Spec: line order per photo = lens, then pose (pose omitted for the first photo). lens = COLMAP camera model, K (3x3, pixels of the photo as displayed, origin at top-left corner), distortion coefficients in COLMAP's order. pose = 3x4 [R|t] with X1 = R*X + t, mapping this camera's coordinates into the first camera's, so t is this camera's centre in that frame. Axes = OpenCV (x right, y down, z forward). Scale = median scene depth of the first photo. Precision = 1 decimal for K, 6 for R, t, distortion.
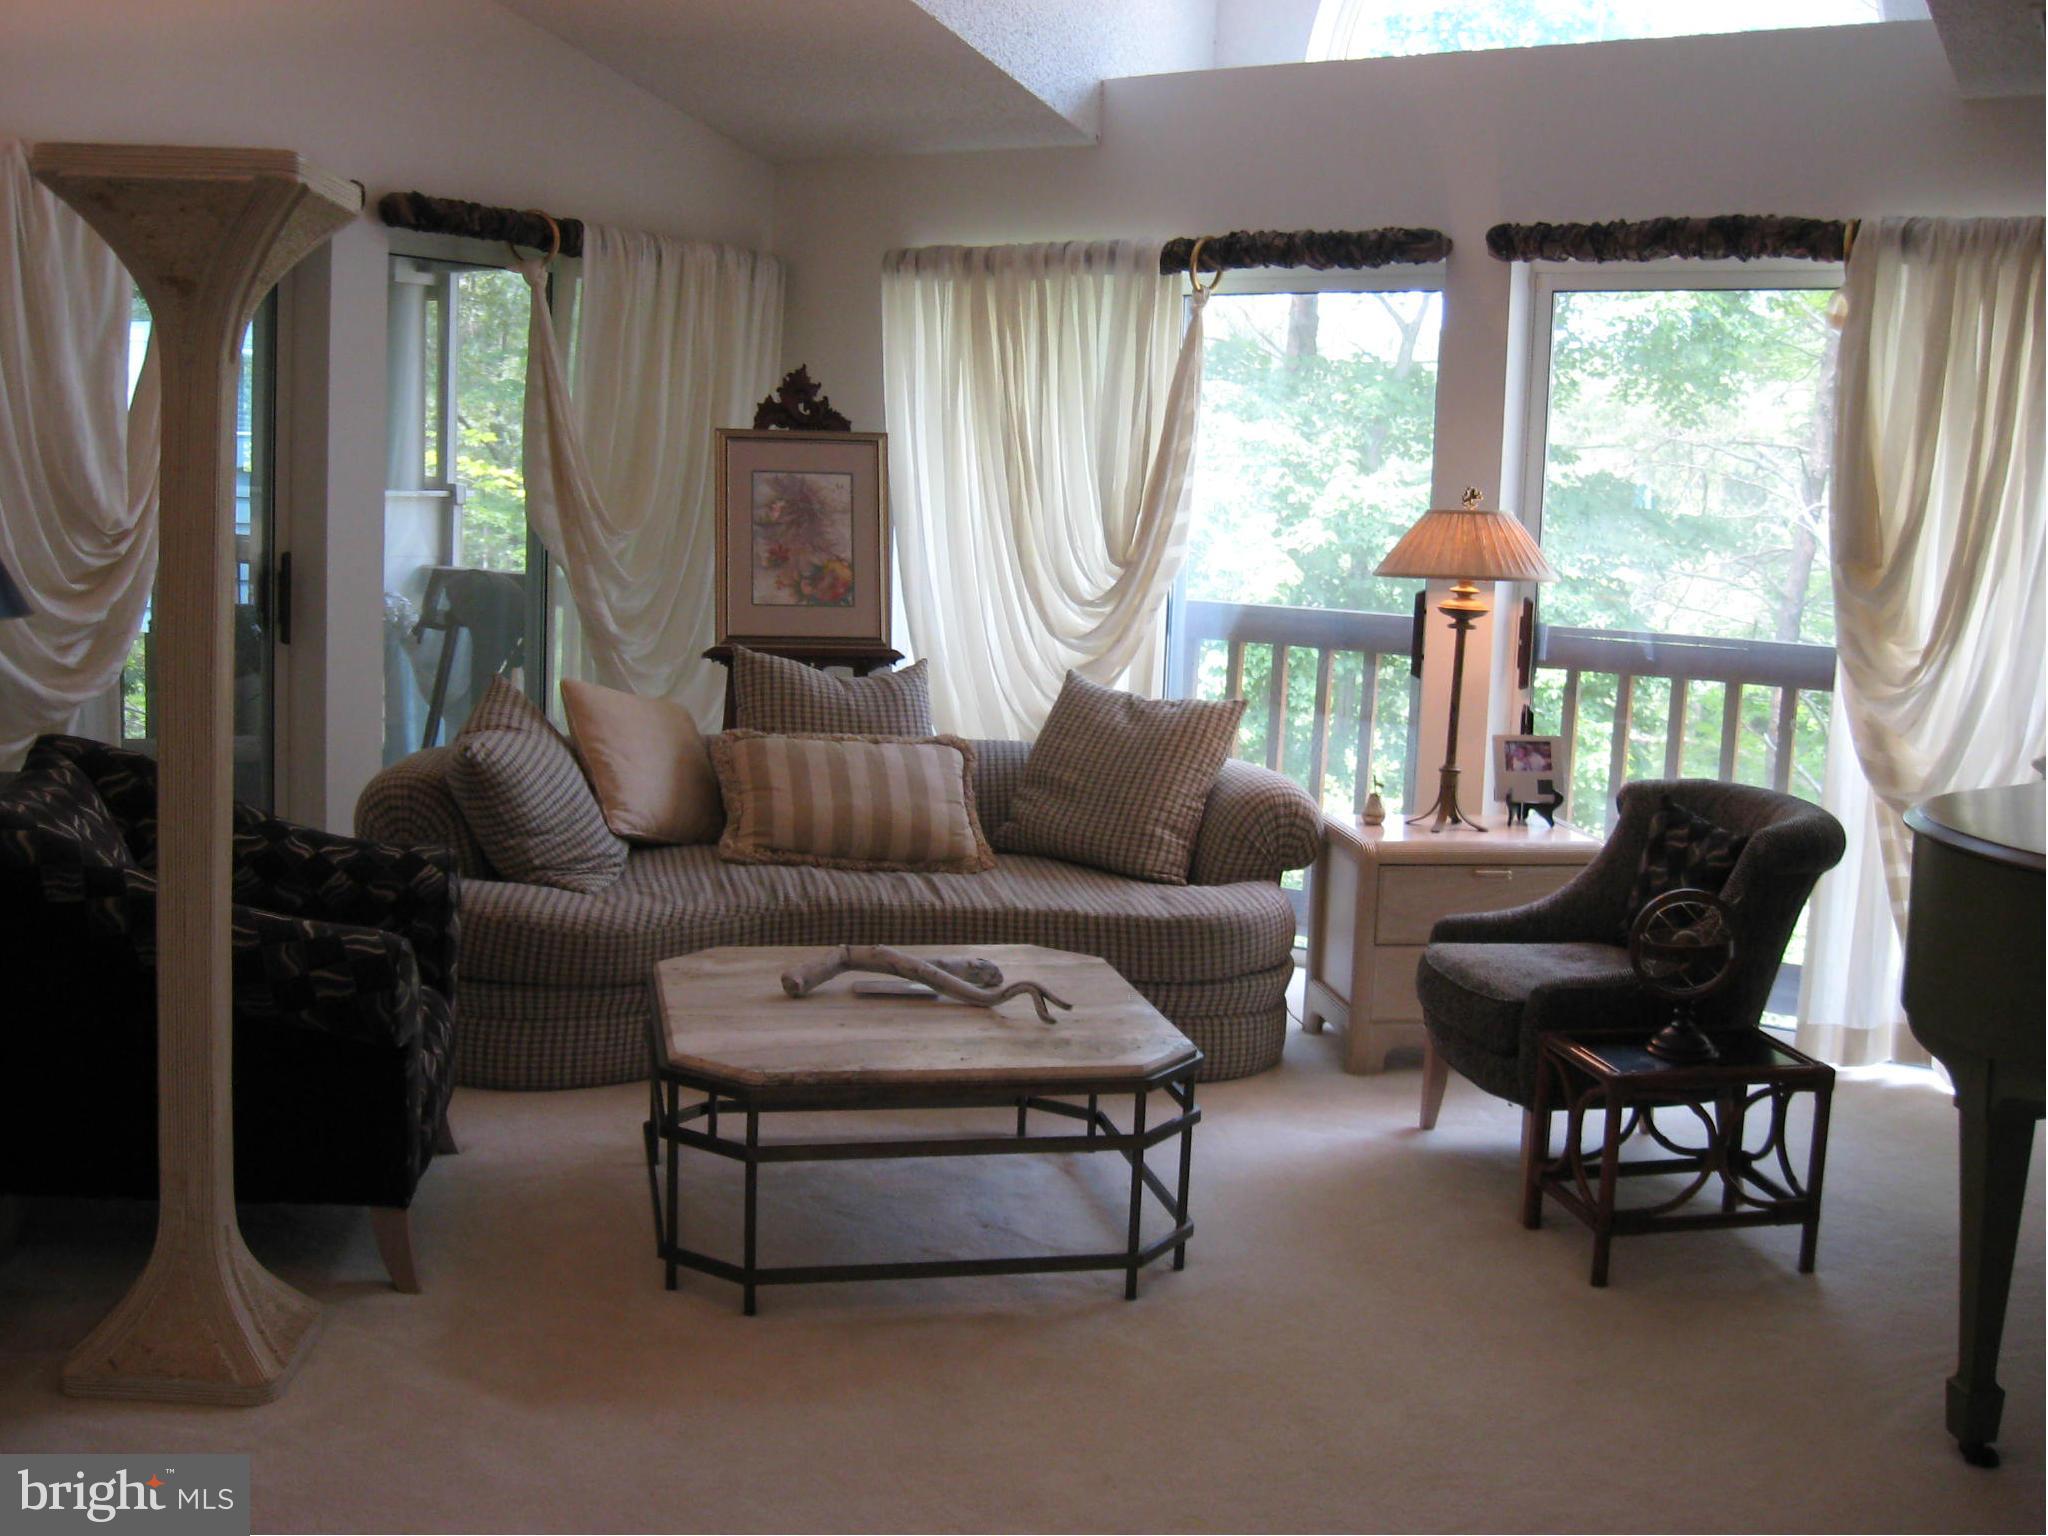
lens RADIAL K [[2110.4, 0, 1026.1], [0, 2110.4, 755.3], [0, 0, 1]] dist [-0.136972, 0.067392]
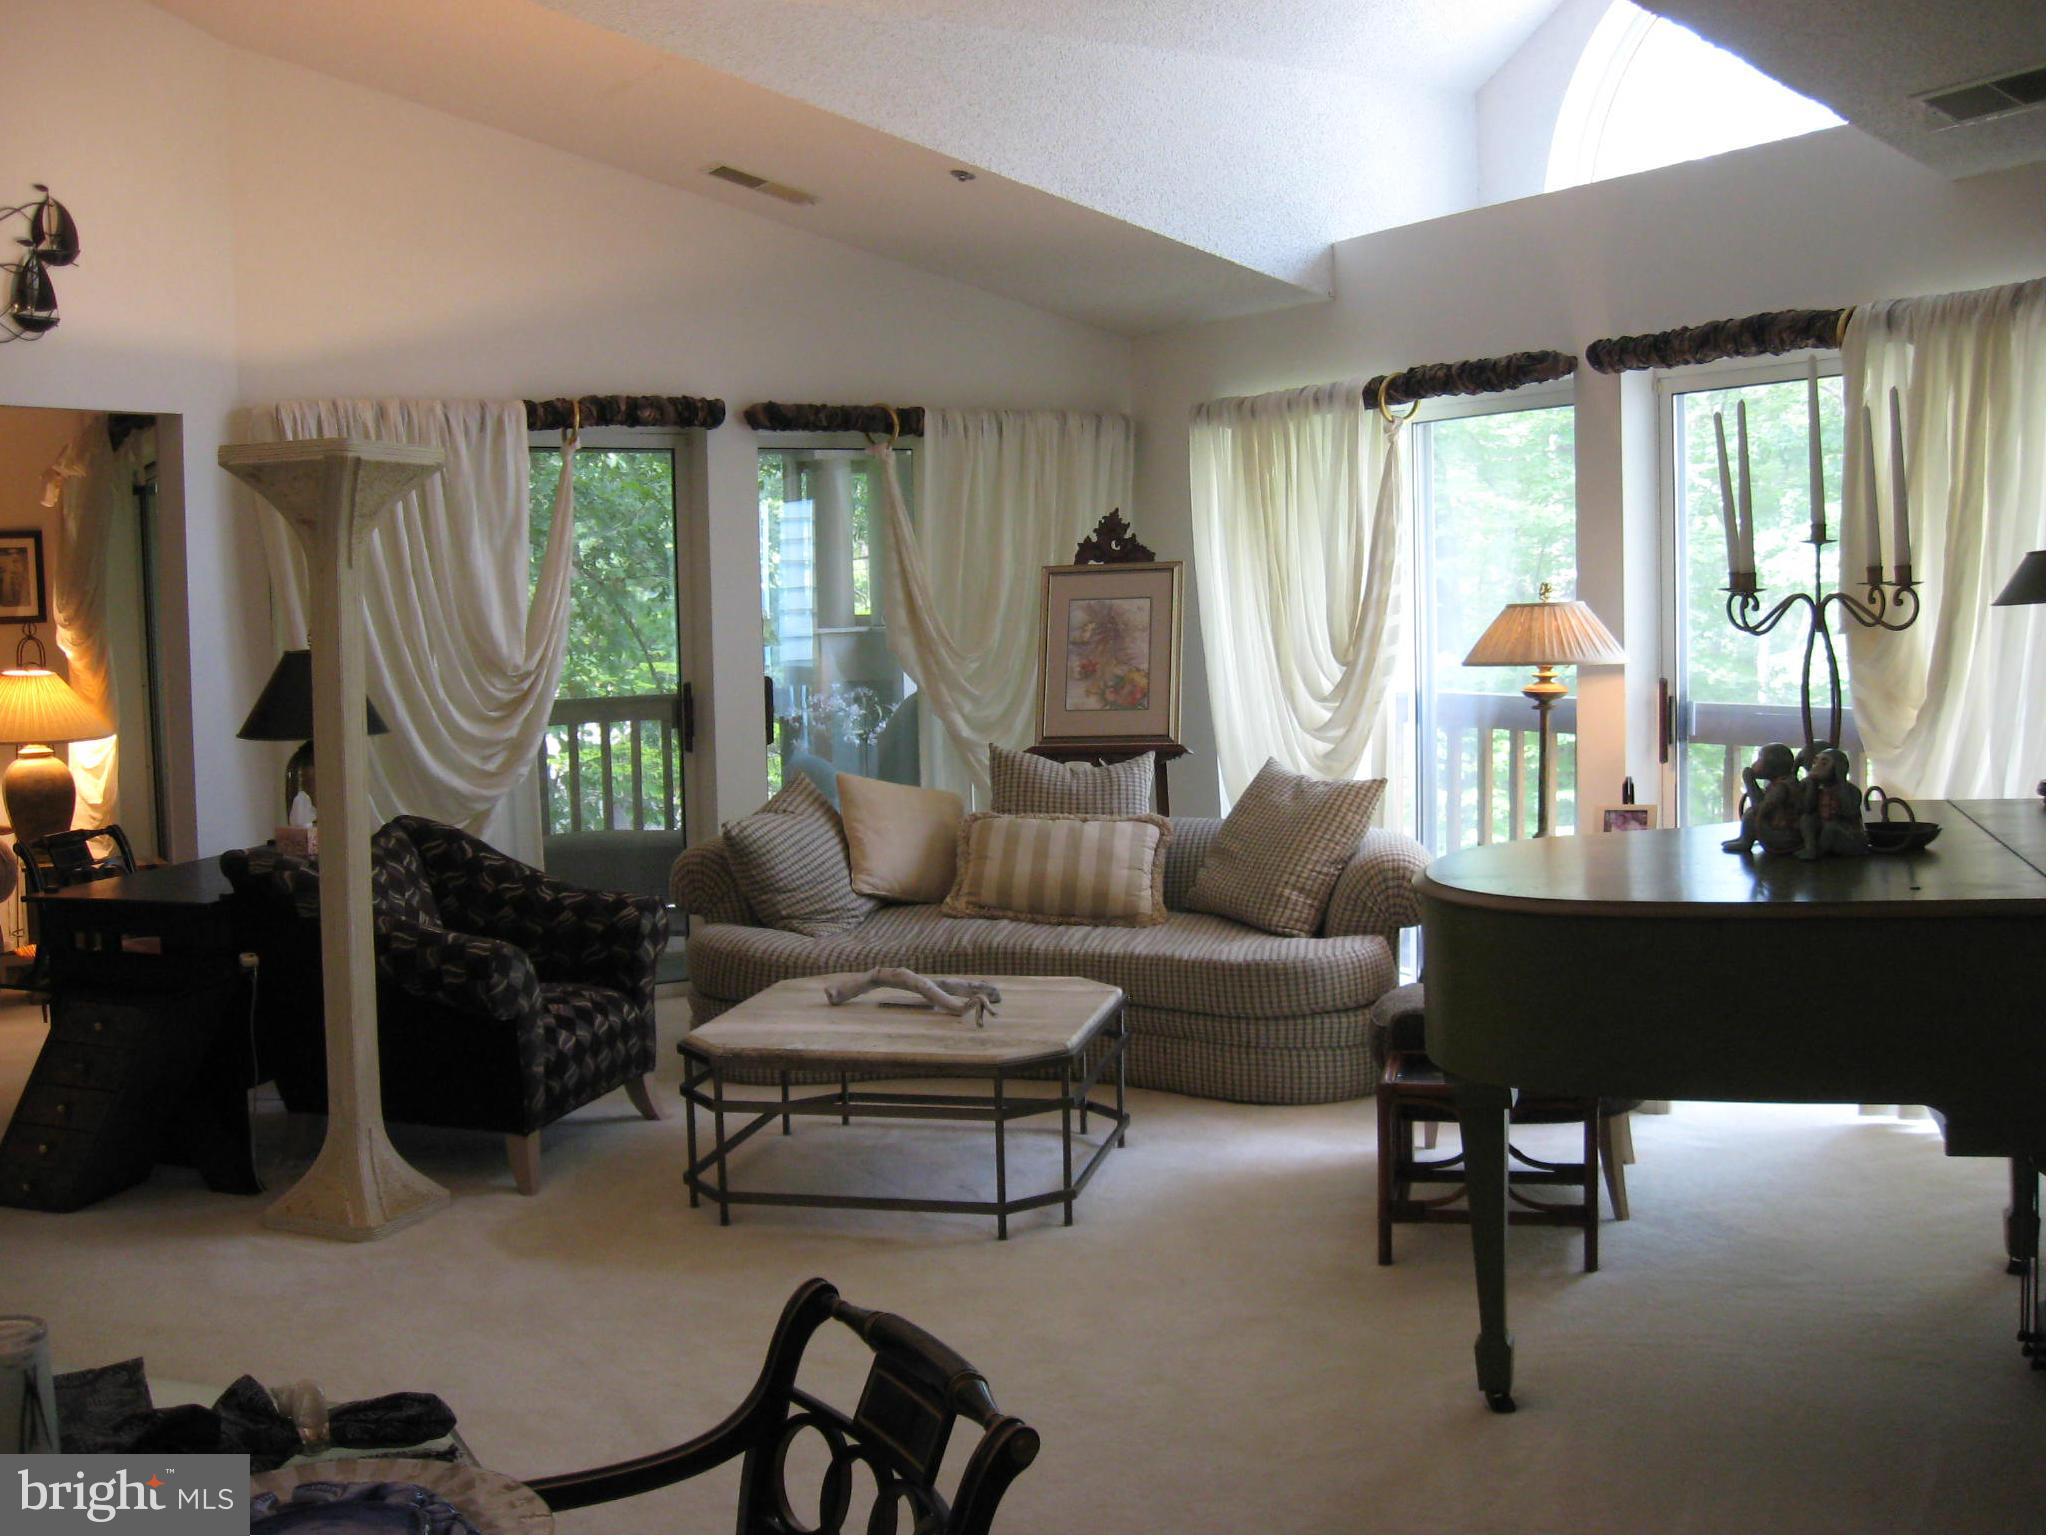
lens RADIAL K [[2110.4, 0, 1026.1], [0, 2110.4, 755.3], [0, 0, 1]] dist [-0.136972, 0.067392]
pose [[0.903808, -0.027136, -0.427077, 0.420706], [0.004467, 0.998531, -0.053993, 0.021961], [0.427915, 0.046892, 0.902602, -0.114293]]
